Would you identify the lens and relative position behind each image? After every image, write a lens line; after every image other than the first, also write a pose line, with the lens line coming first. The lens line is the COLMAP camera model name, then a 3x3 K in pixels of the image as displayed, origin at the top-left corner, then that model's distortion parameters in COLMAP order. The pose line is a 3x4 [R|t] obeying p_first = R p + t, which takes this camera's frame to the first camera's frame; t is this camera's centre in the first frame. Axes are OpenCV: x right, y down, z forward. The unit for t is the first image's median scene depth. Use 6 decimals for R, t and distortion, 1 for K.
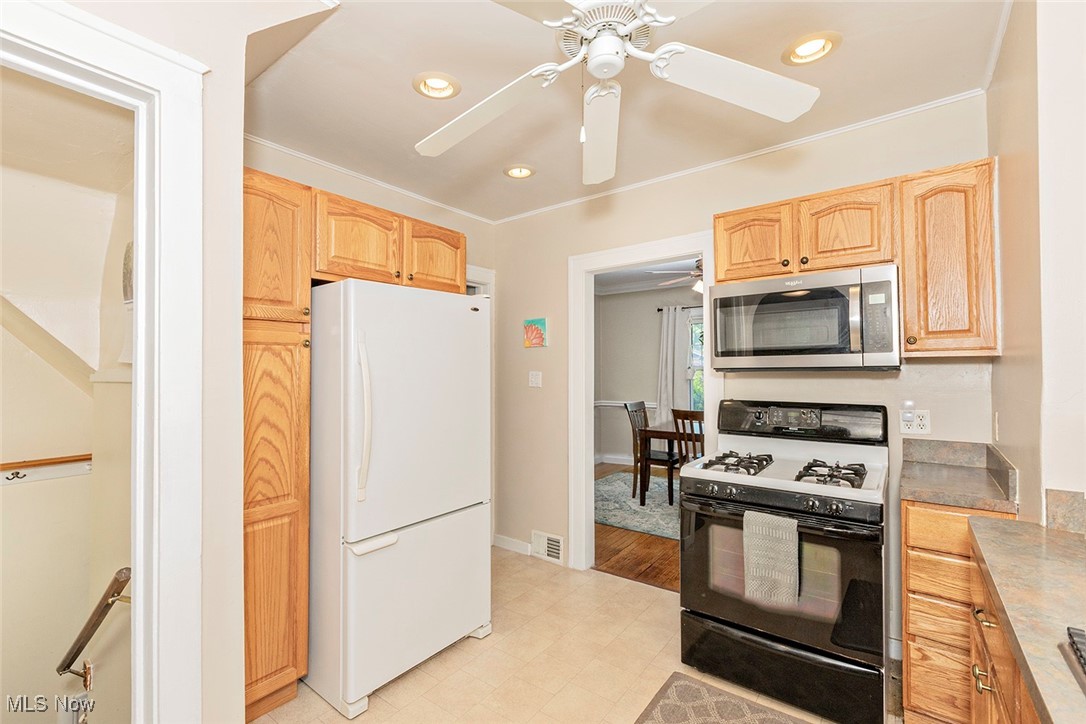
lens RADIAL K [[491.7, 0, 517.4], [0, 491.7, 362.7], [0, 0, 1]] dist [0.014577, 0.000376]
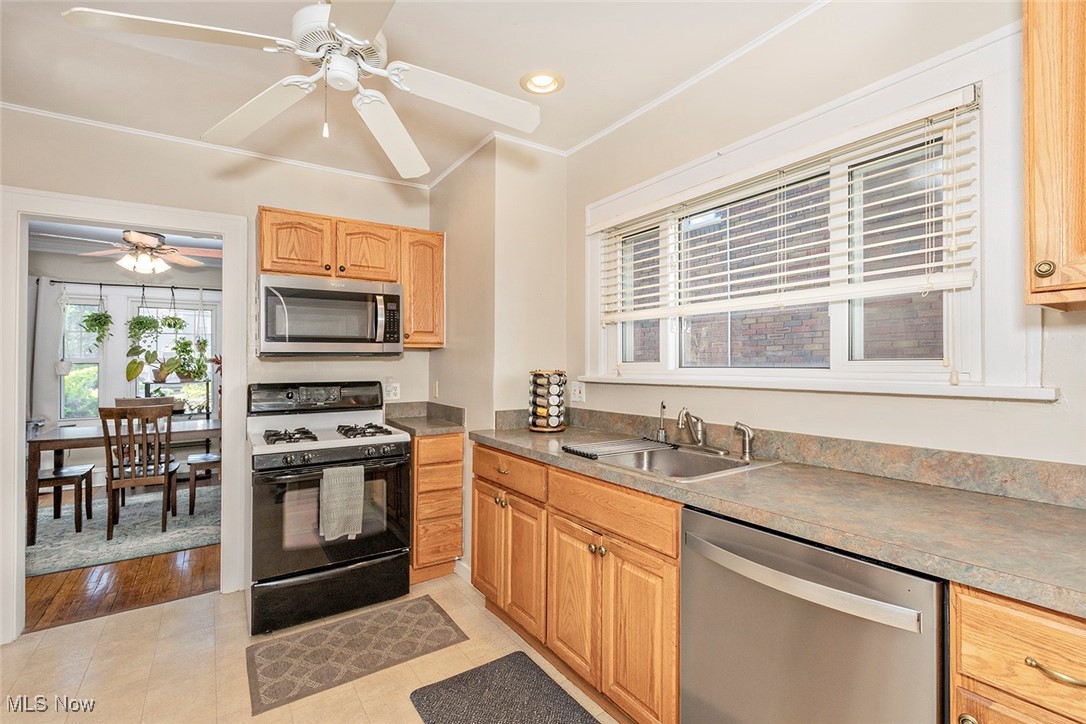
lens RADIAL K [[492.8, 0, 548.0], [0, 492.8, 368.3], [0, 0, 1]] dist [0.000649, -0.000047]
pose [[0.307144, -0.000263, 0.951663, -0.455771], [-0.008825, 0.999956, 0.003125, 0.040337], [-0.951622, -0.009359, 0.307128, 0.103001]]
